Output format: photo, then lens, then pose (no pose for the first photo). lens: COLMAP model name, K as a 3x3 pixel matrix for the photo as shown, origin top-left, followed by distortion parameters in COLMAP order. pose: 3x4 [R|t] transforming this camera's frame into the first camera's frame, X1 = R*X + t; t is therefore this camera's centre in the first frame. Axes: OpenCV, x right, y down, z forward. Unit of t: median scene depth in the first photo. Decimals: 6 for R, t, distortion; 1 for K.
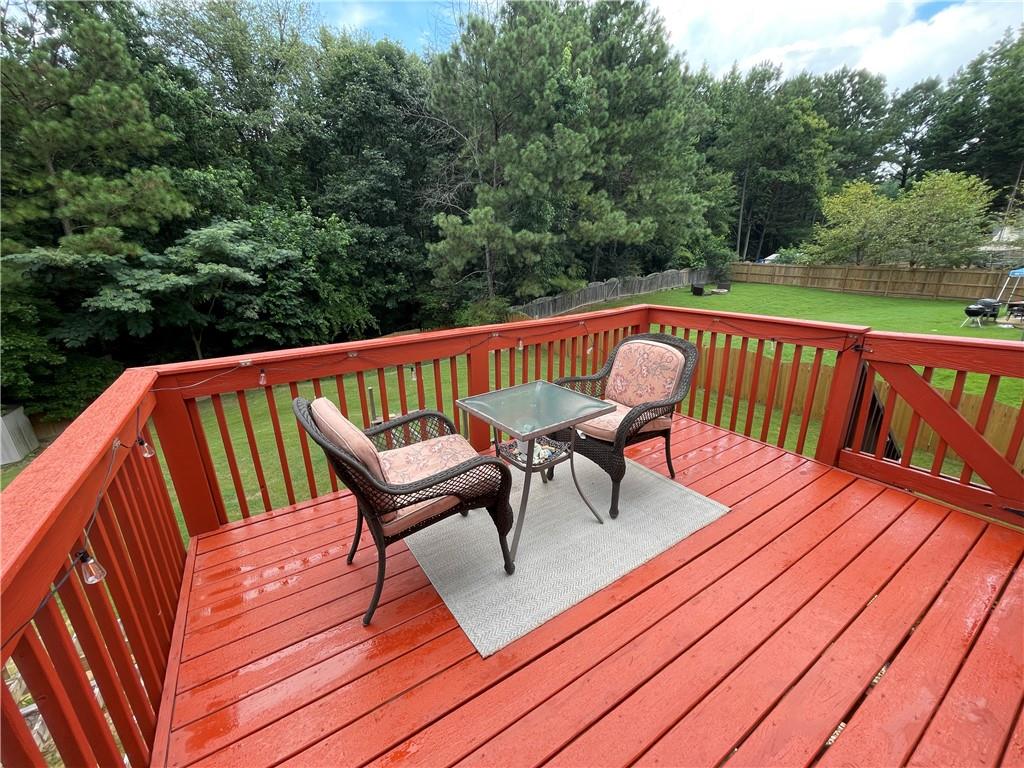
lens RADIAL K [[414.7, 0, 510.1], [0, 414.7, 380.5], [0, 0, 1]] dist [-0.013063, -0.000751]
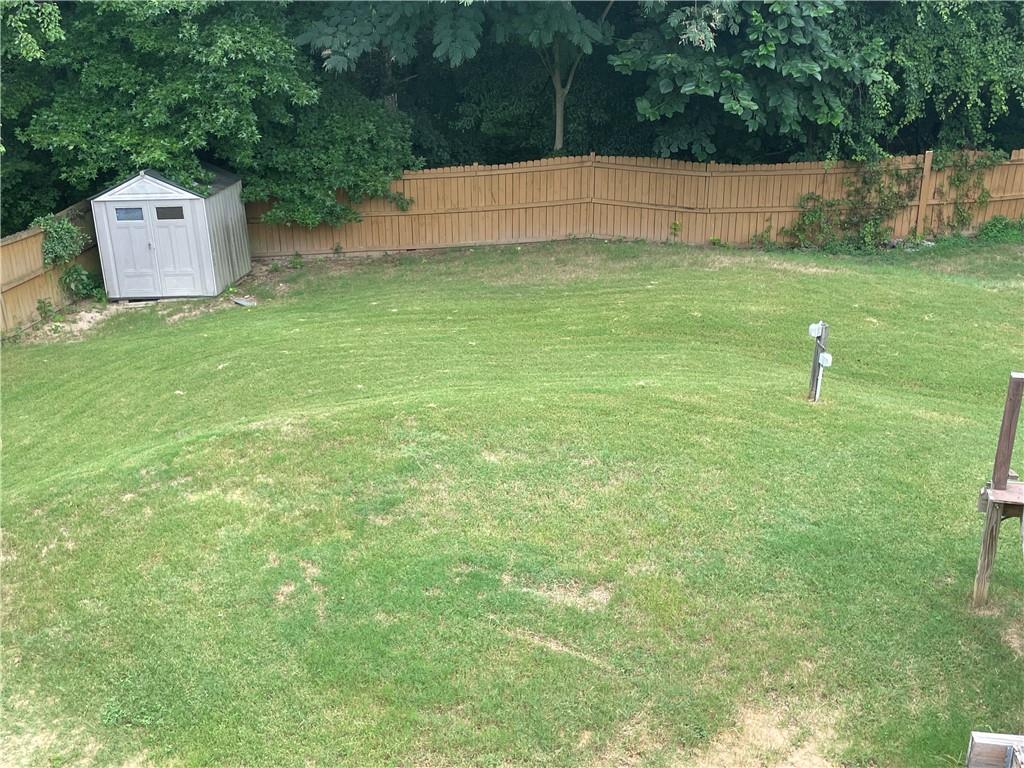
lens RADIAL K [[1119.5, 0, 514.1], [0, 1119.5, 385.3], [0, 0, 1]] dist [0.025250, 0.000000]
pose [[0.762843, 0.279784, -0.582916, -0.106065], [-0.200127, 0.959430, 0.198601, -0.032554], [0.614833, -0.034844, 0.787887, 0.137011]]
